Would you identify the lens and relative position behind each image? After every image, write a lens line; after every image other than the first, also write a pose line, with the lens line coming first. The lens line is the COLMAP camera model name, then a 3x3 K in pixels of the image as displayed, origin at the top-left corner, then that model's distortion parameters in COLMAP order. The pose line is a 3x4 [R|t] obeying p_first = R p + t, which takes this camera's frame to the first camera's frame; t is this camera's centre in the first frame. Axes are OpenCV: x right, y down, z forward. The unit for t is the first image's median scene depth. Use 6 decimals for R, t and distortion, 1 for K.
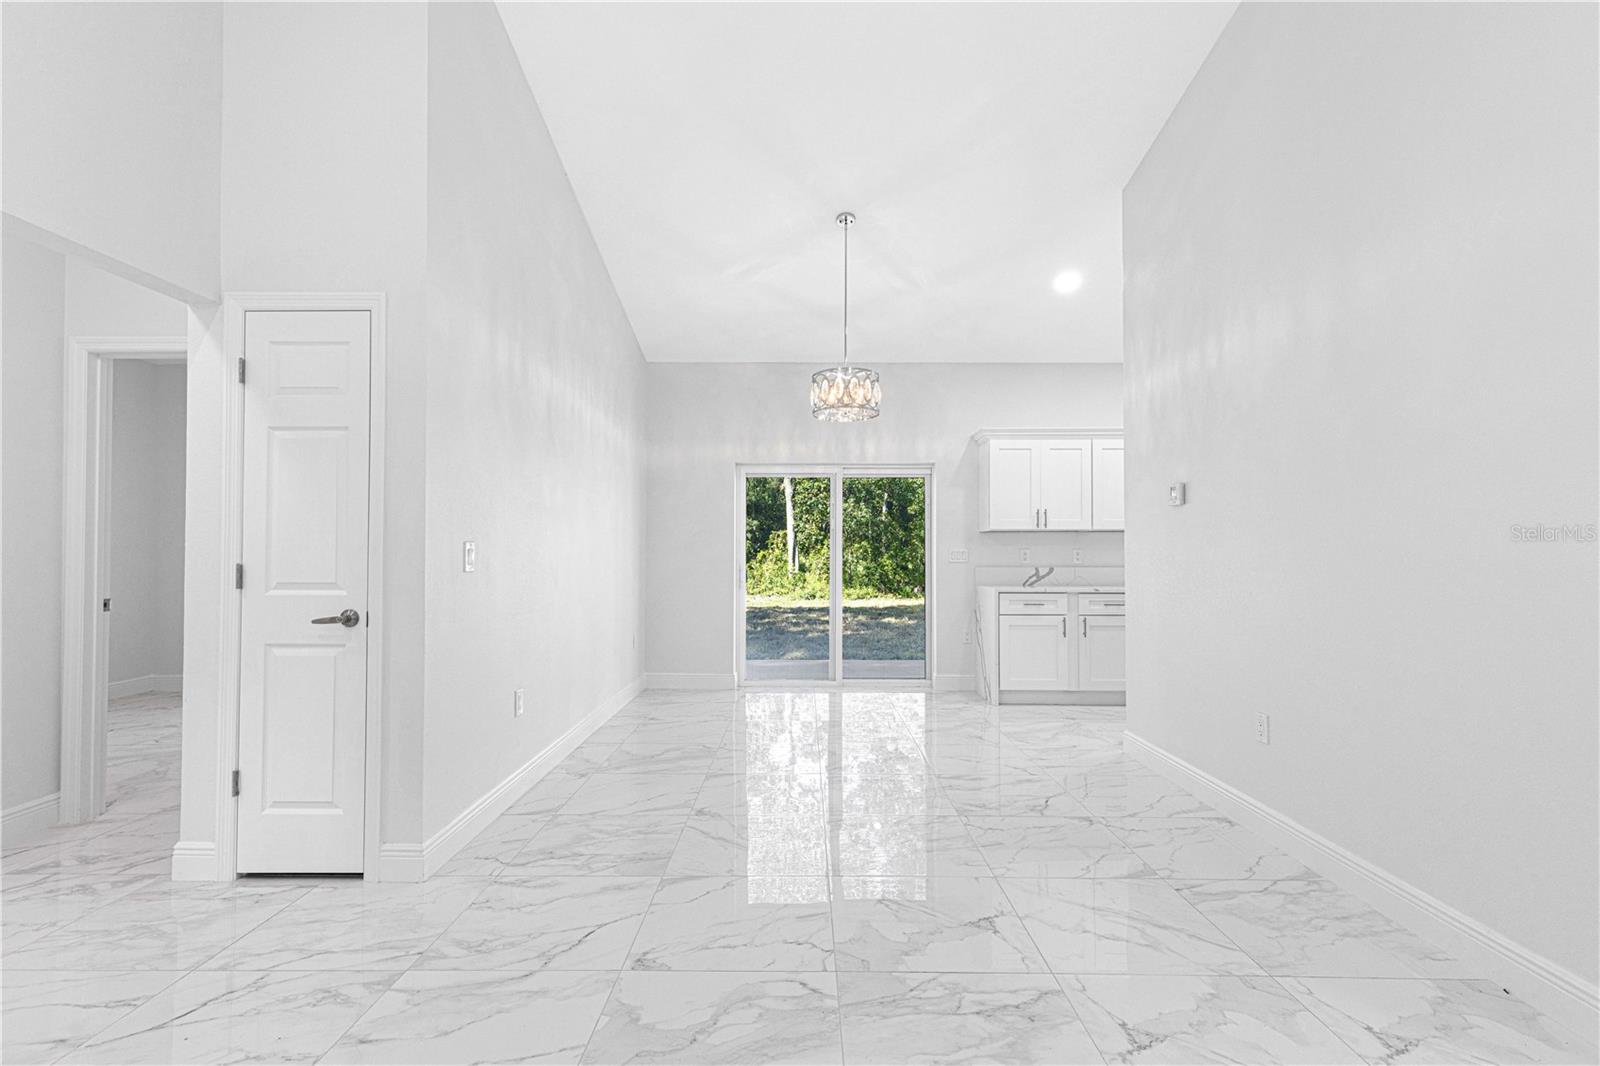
lens RADIAL K [[724.6, 0, 795.3], [0, 724.6, 542.7], [0, 0, 1]] dist [0.009429, -0.003467]
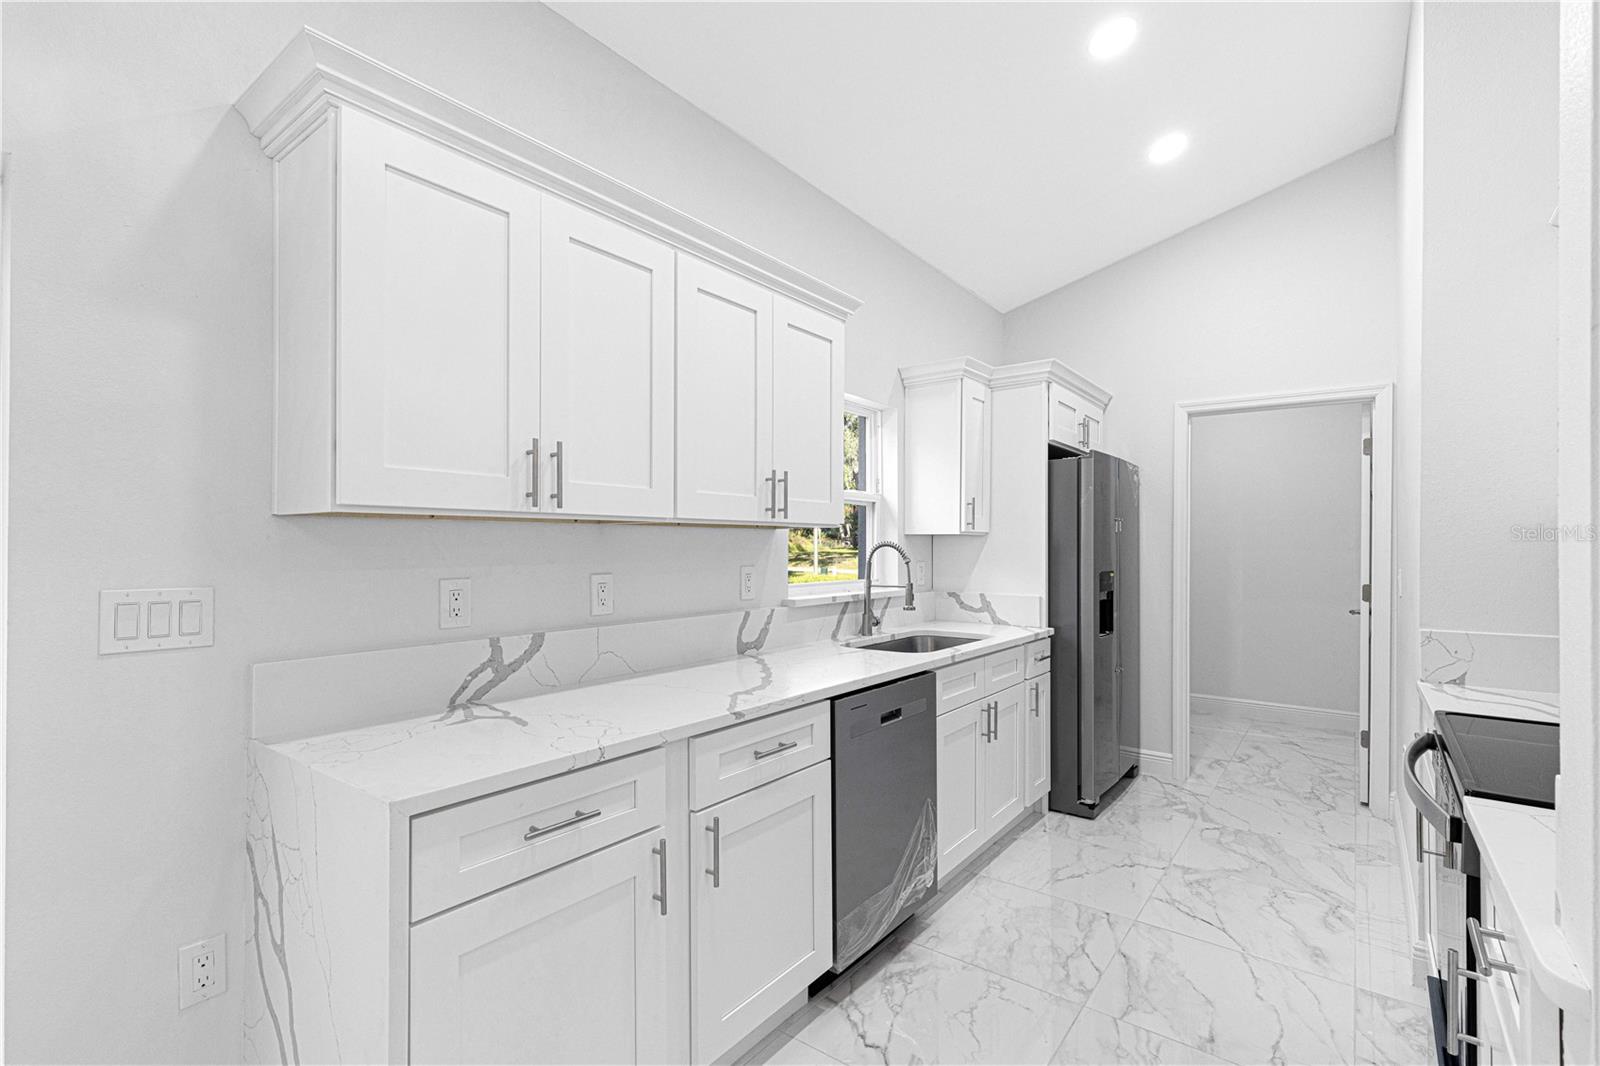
lens RADIAL K [[724.6, 0, 796.9], [0, 724.6, 543.7], [0, 0, 1]] dist [0.009429, -0.003467]
pose [[0.603273, 0.003138, 0.797529, 0.241170], [-0.012335, 0.999909, 0.005397, -0.012324], [-0.797440, -0.013093, 0.603257, 1.038649]]
